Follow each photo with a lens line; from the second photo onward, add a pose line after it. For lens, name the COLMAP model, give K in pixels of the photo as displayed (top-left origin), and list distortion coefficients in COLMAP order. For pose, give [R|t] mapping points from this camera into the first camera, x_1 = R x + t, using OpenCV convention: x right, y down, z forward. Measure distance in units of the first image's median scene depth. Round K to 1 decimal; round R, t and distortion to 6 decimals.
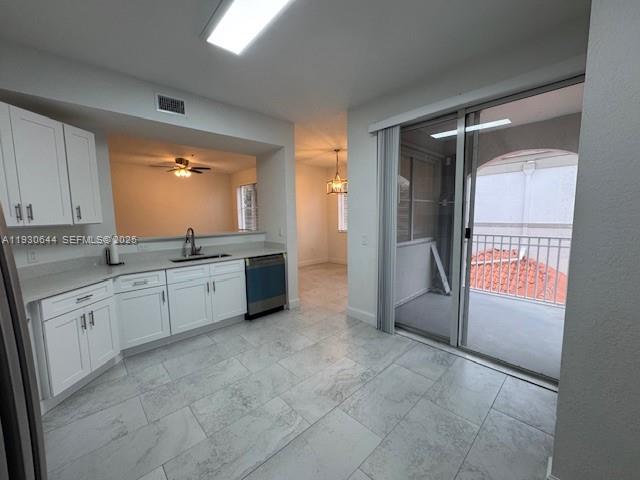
lens RADIAL K [[254.7, 0, 320.0], [0, 254.7, 240.0], [0, 0, 1]] dist [-0.003395, 0.000150]
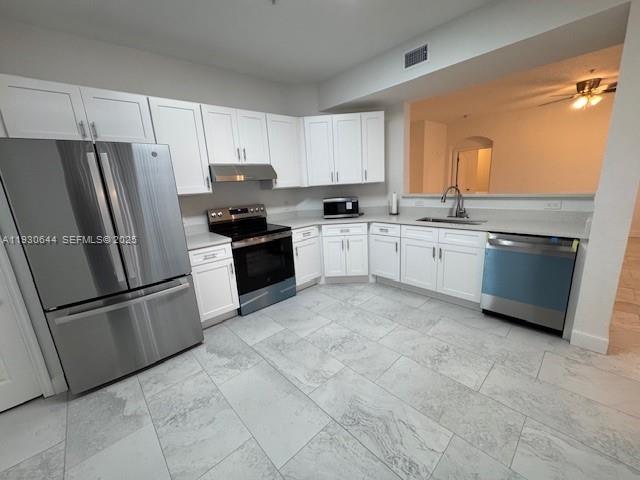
lens RADIAL K [[254.7, 0, 320.0], [0, 254.7, 240.0], [0, 0, 1]] dist [-0.003395, 0.000150]
pose [[-0.007950, 0.235949, -0.971733, 0.522928], [-0.039342, 0.970938, 0.236077, -0.070559], [0.999194, 0.040107, 0.001563, 0.670249]]
